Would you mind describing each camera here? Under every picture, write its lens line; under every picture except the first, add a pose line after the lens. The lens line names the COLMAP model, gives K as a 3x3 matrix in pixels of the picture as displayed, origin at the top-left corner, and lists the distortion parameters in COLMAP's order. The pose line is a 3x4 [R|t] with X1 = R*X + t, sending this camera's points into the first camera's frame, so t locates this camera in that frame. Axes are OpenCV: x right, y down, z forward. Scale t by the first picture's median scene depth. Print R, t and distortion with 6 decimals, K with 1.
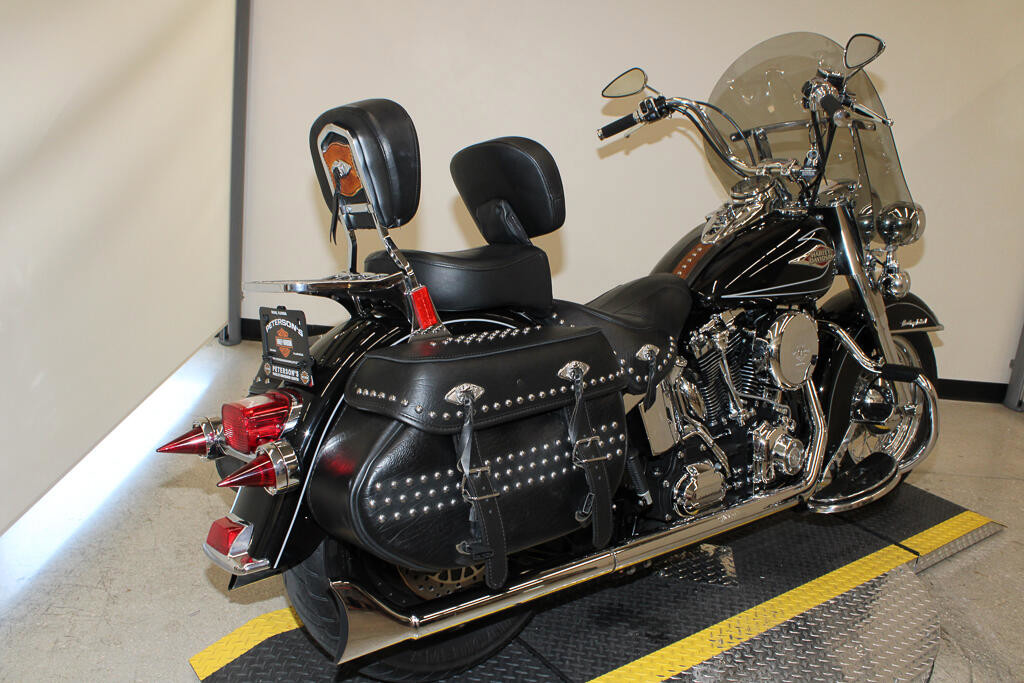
lens RADIAL K [[879.7, 0, 512.0], [0, 879.7, 341.5], [0, 0, 1]] dist [-0.141442, 0.118066]
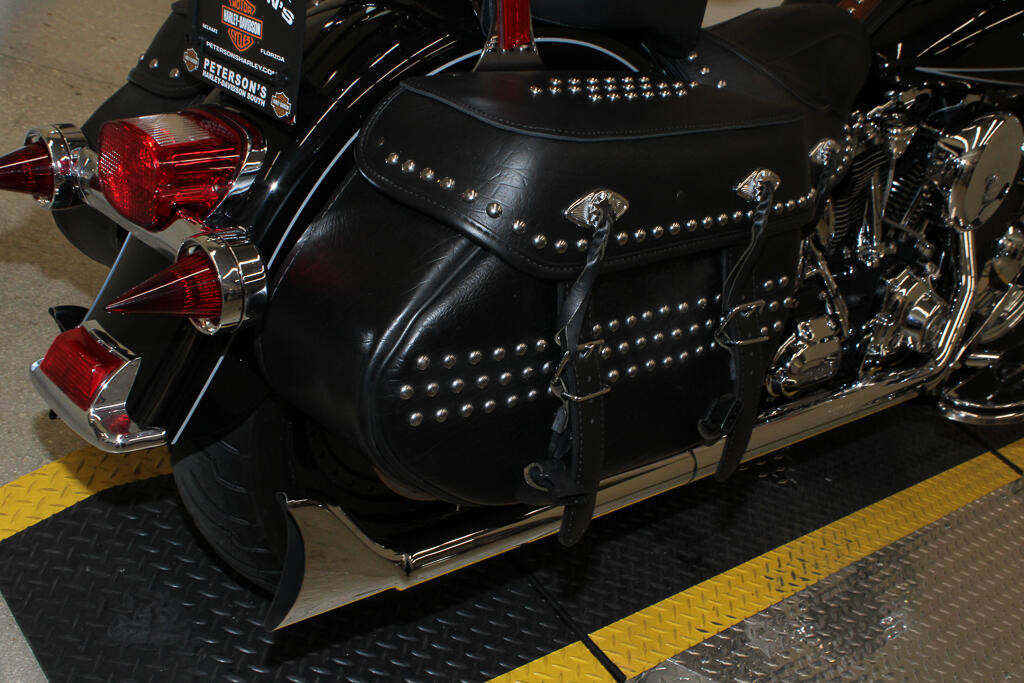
lens RADIAL K [[1146.1, 0, 512.0], [0, 1146.1, 329.5], [0, 0, 1]] dist [-0.072662, 0.027030]
pose [[0.971122, 0.171598, 0.165761, -0.152429], [-0.211465, 0.940783, 0.264971, -0.032228], [-0.110477, -0.292372, 0.949902, 0.241501]]
